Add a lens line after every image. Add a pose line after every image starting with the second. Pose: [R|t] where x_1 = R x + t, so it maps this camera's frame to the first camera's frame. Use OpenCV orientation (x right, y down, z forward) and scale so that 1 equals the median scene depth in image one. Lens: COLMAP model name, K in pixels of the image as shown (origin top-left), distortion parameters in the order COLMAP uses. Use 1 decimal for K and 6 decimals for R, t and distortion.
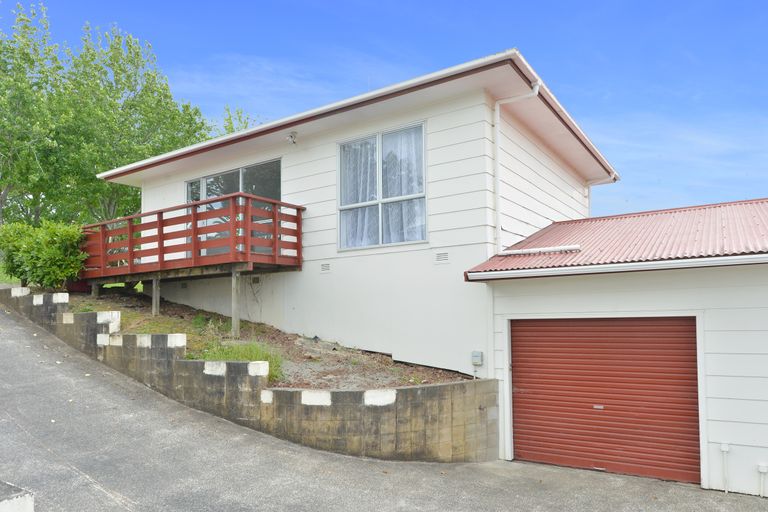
lens RADIAL K [[518.8, 0, 385.1], [0, 518.8, 253.7], [0, 0, 1]] dist [-0.010687, -0.000843]
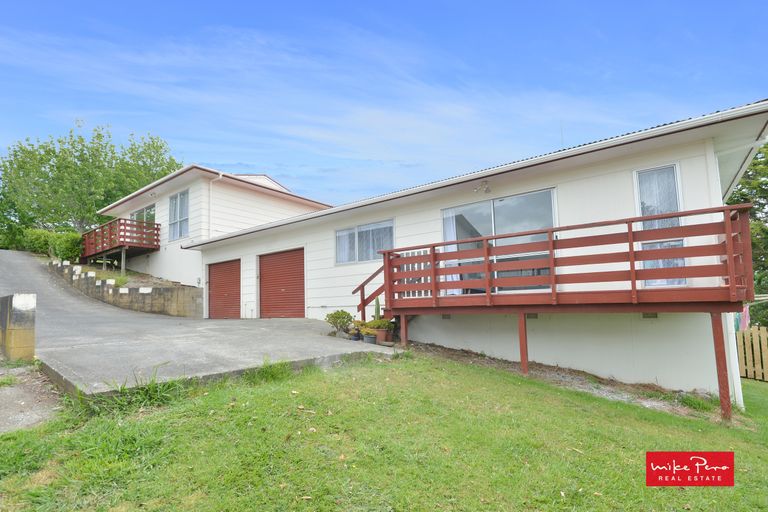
lens RADIAL K [[372.7, 0, 381.6], [0, 372.7, 260.5], [0, 0, 1]] dist [-0.006755, -0.000553]
pose [[0.997214, -0.007223, -0.074246, 1.301128], [0.006053, 0.999854, -0.015975, 0.147494], [0.074350, 0.015481, 0.997112, -0.825755]]
